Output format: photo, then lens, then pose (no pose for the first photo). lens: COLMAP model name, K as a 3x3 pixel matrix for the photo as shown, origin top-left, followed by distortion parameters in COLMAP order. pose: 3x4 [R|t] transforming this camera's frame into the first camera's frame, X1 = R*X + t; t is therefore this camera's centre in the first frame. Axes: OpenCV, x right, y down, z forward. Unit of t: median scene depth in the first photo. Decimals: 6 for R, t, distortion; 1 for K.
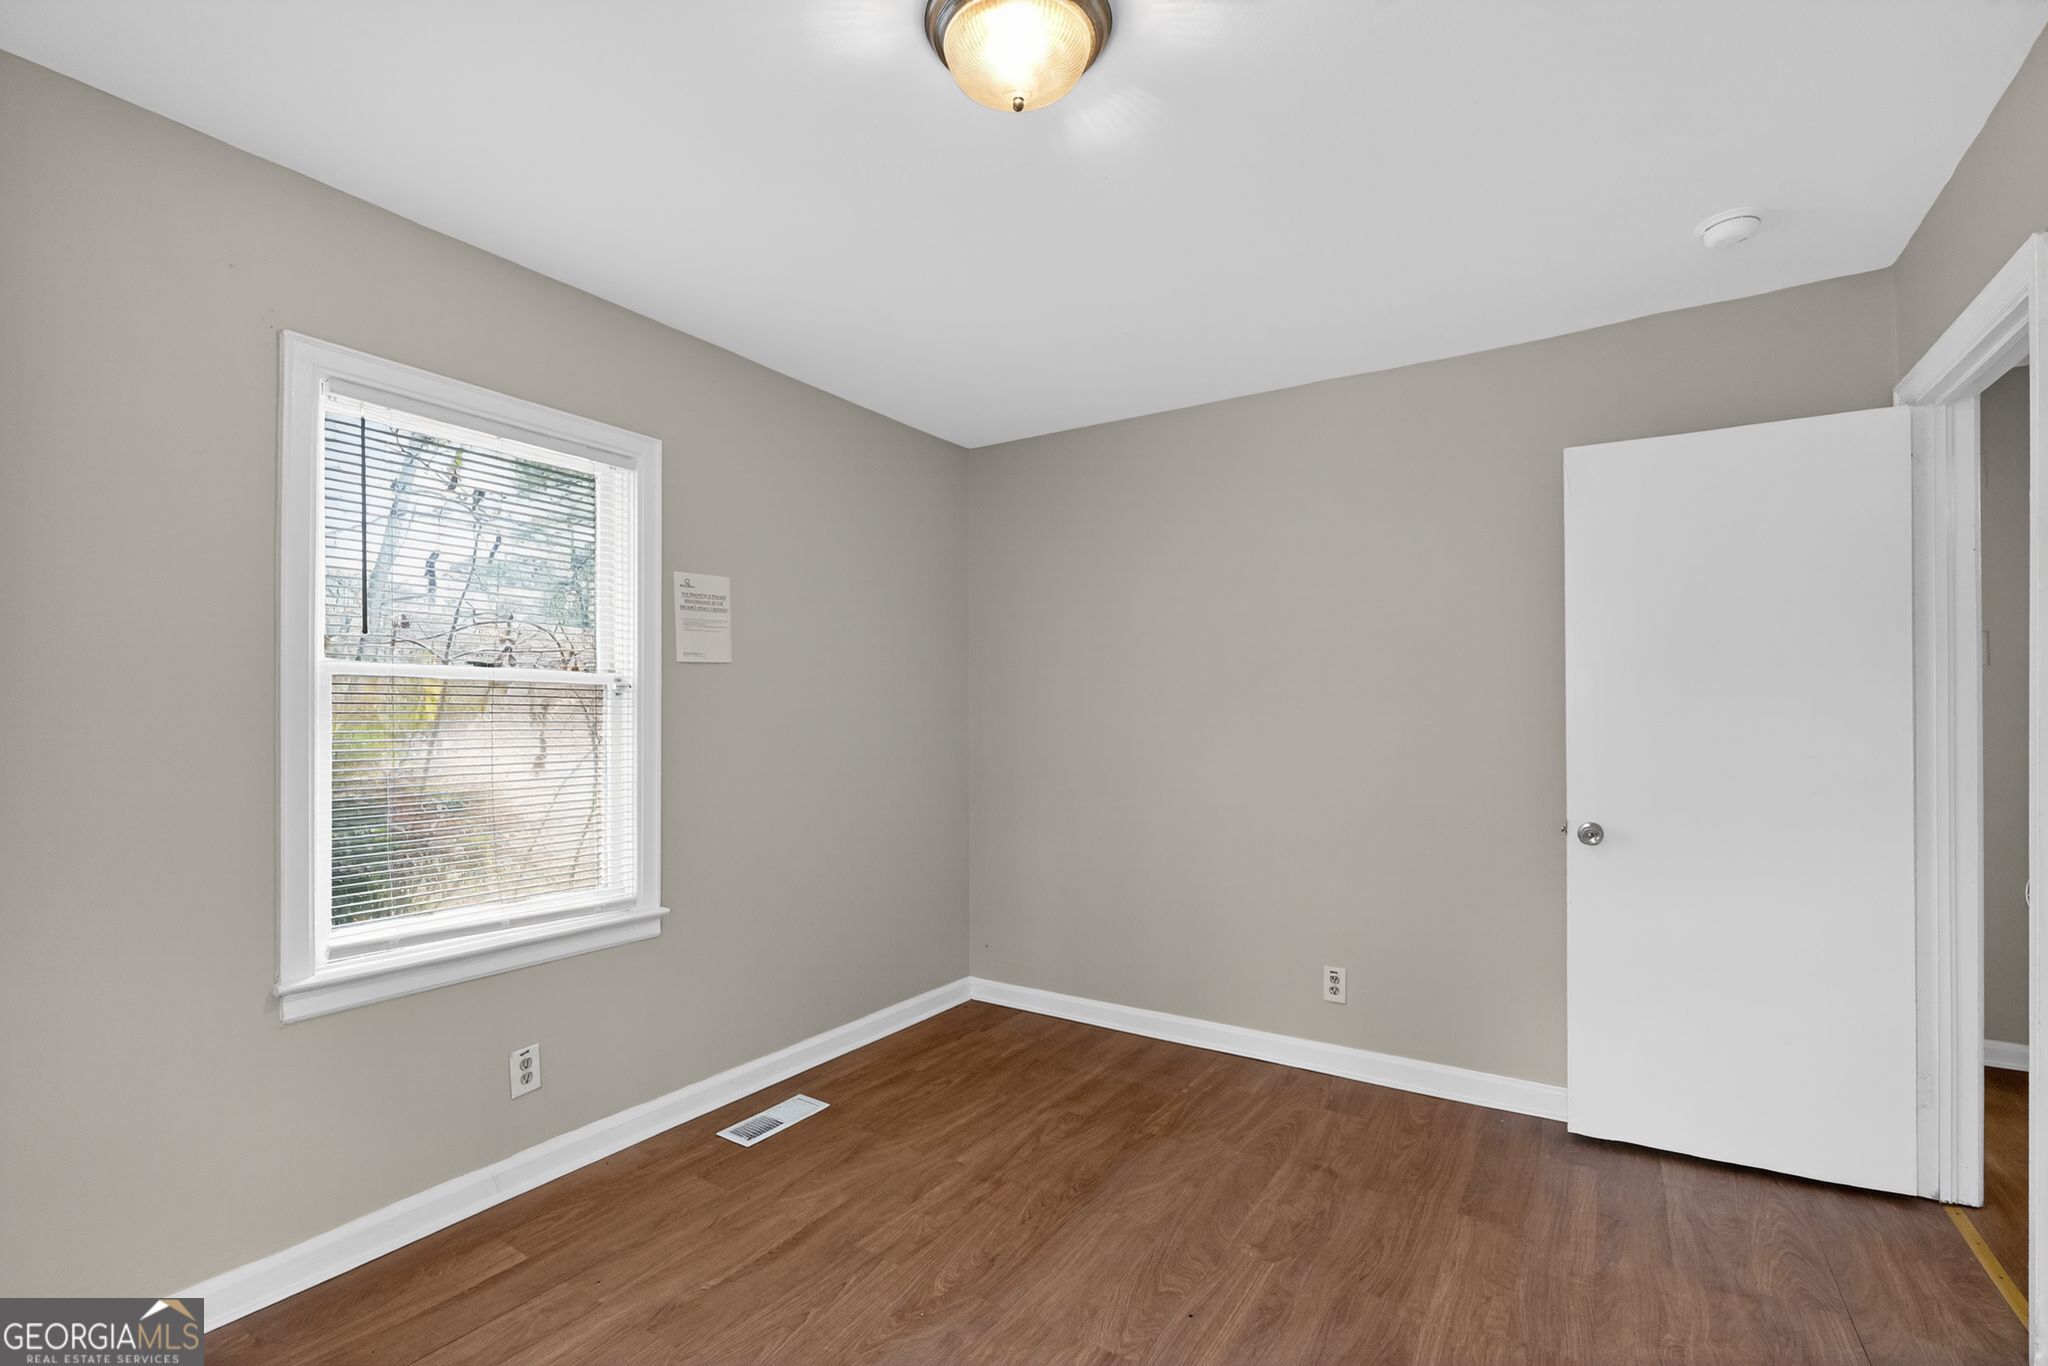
lens RADIAL K [[923.4, 0, 1020.5], [0, 923.4, 732.7], [0, 0, 1]] dist [-0.000555, 0.000736]
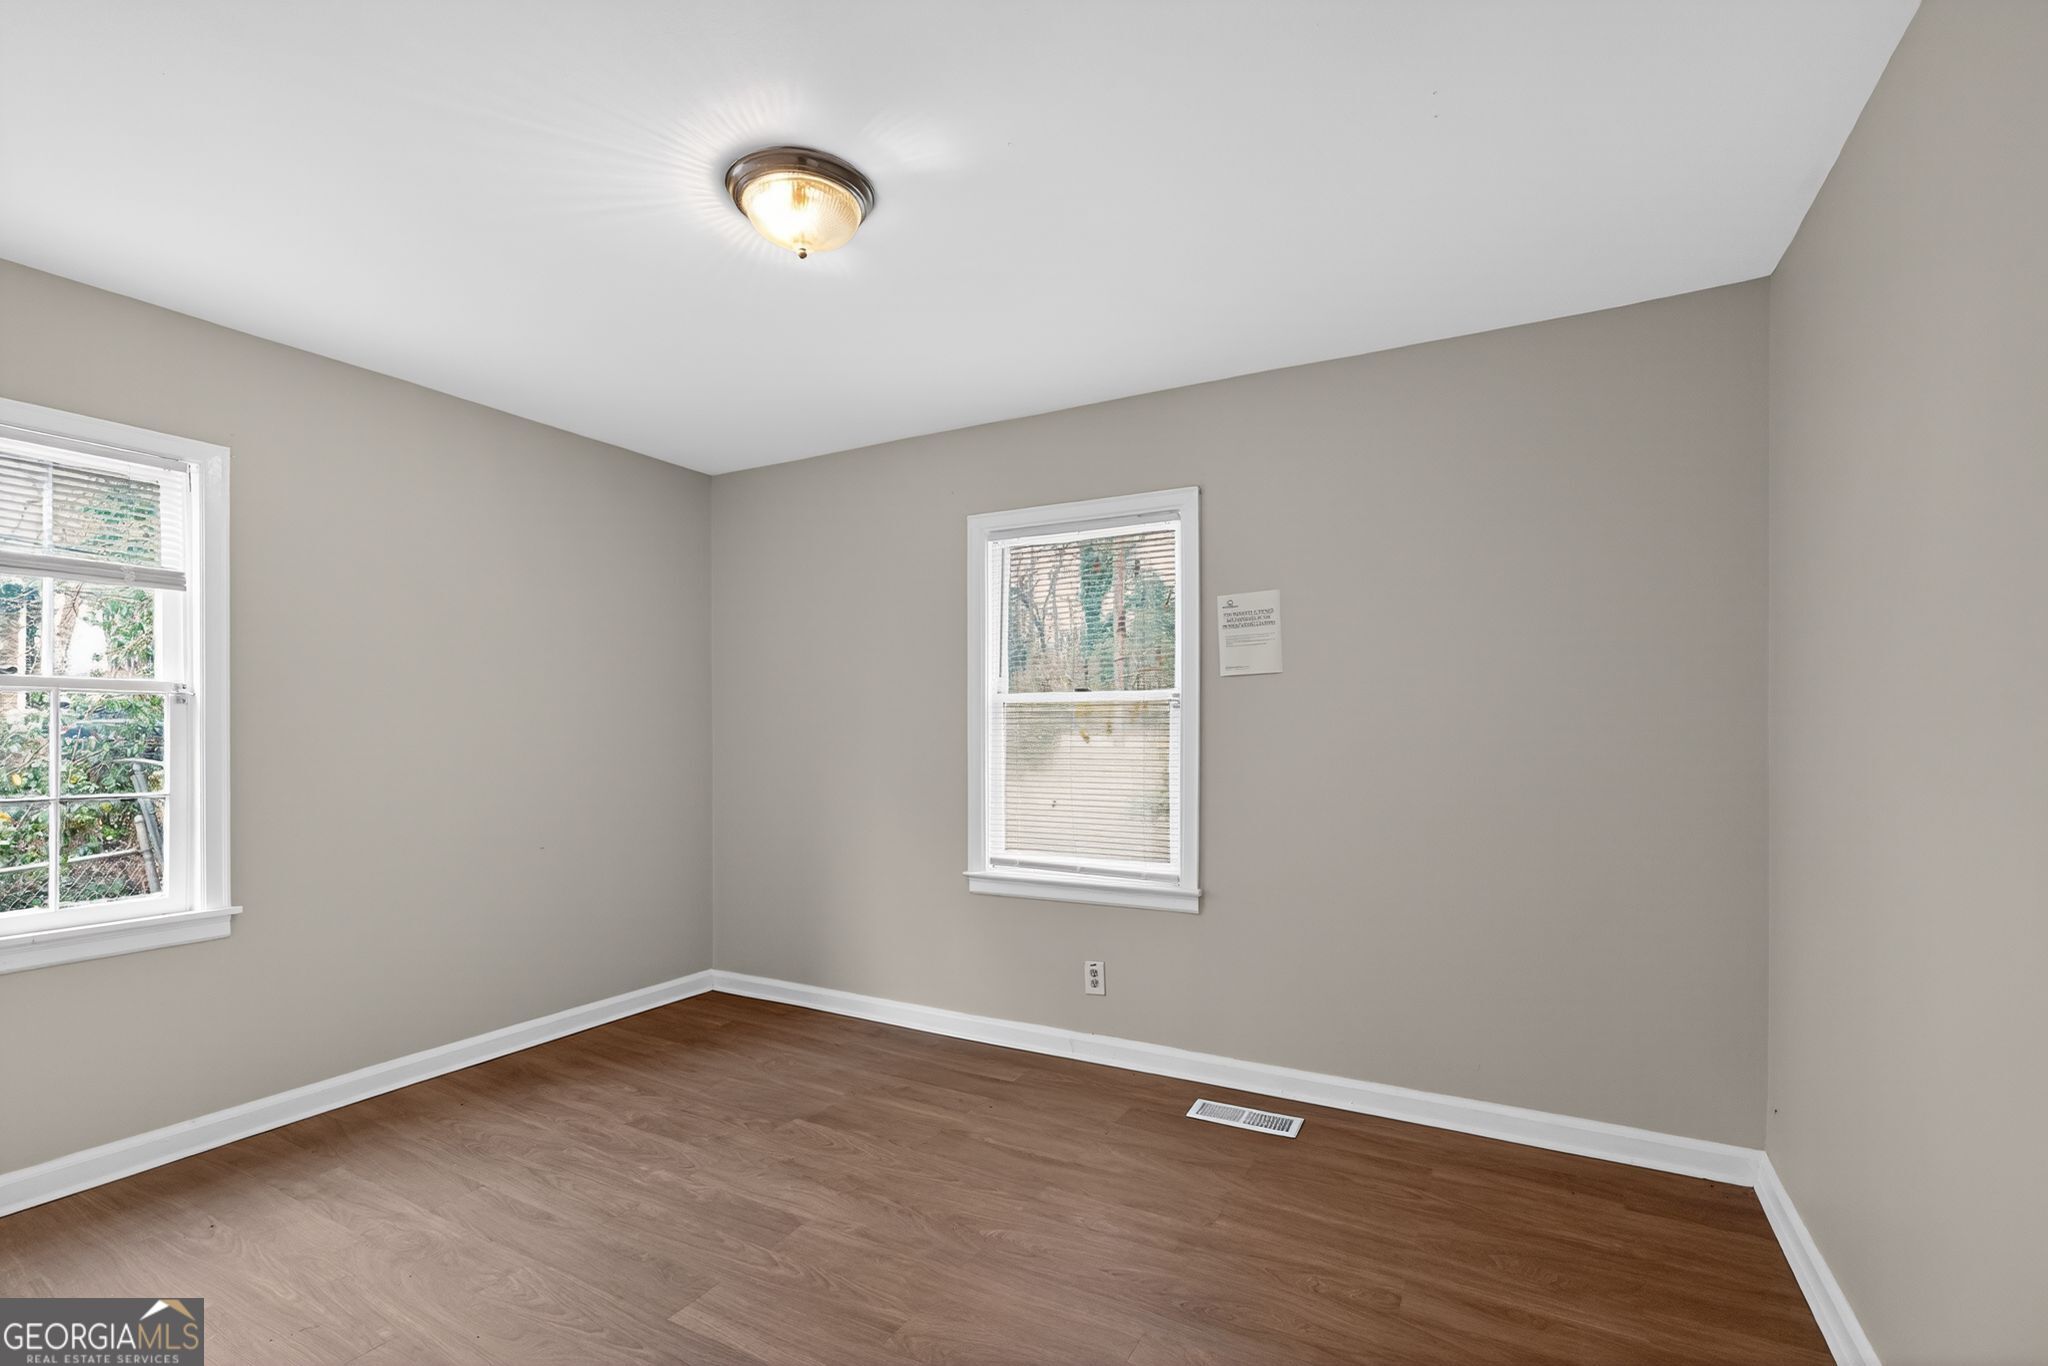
lens RADIAL K [[924.8, 0, 1010.4], [0, 924.8, 745.6], [0, 0, 1]] dist [0.001165, 0.000259]
pose [[0.065258, 0.022849, -0.997607, 0.790372], [-0.010942, 0.999694, 0.022181, -0.015639], [0.997808, 0.009469, 0.065488, 0.723090]]
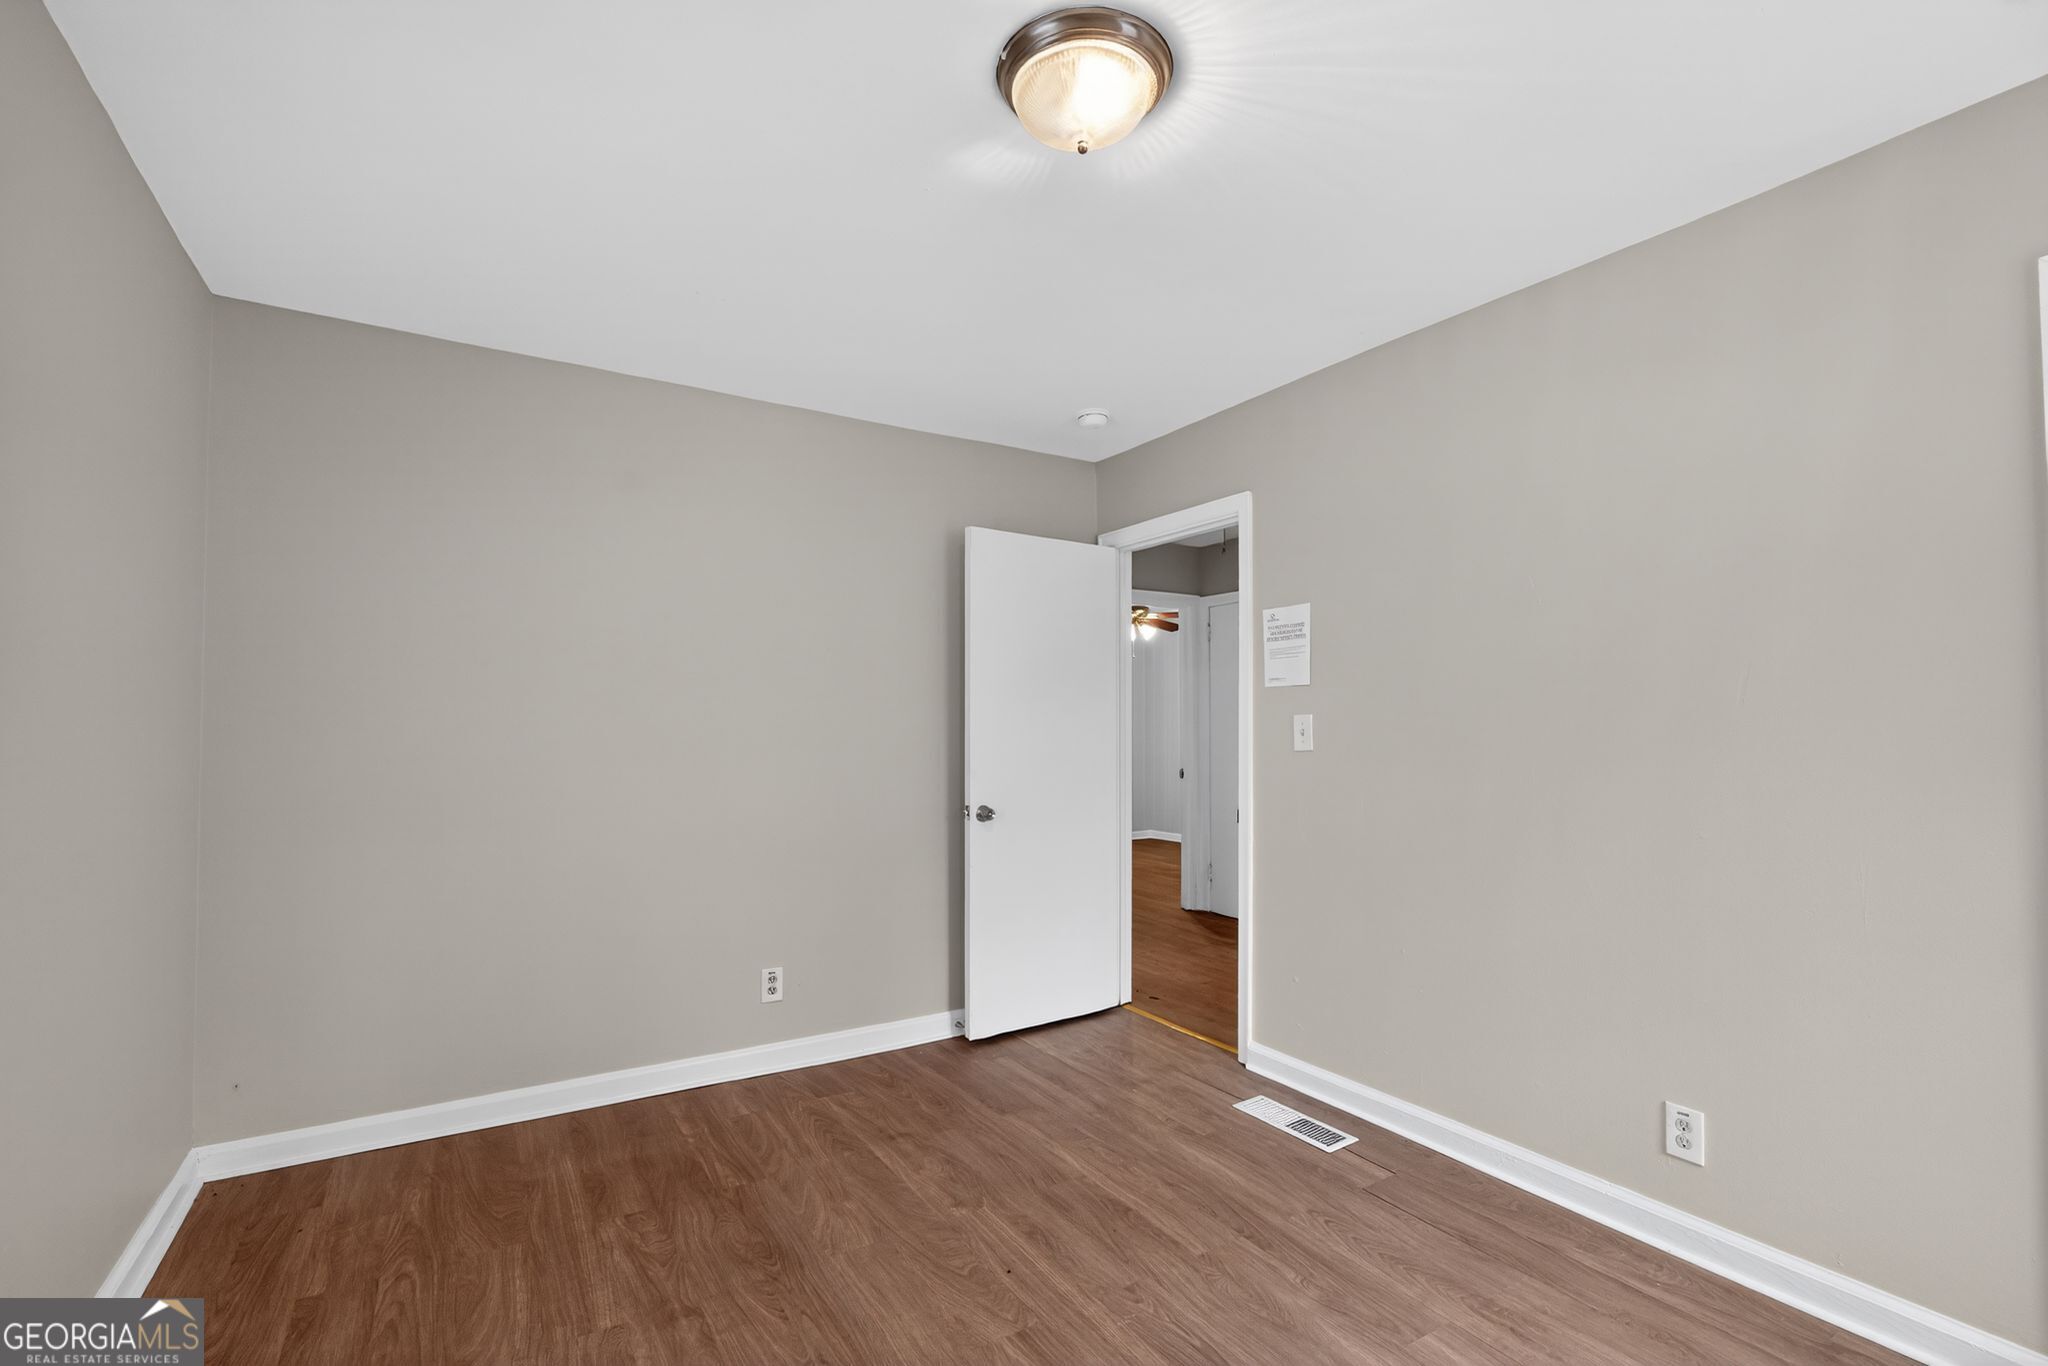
lens RADIAL K [[923.4, 0, 1020.5], [0, 923.4, 732.7], [0, 0, 1]] dist [-0.000555, 0.000736]
pose [[0.420684, -0.004929, 0.907194, -0.586931], [0.010290, 0.999947, 0.000662, -0.009962], [-0.907149, 0.009057, 0.420712, 0.375402]]
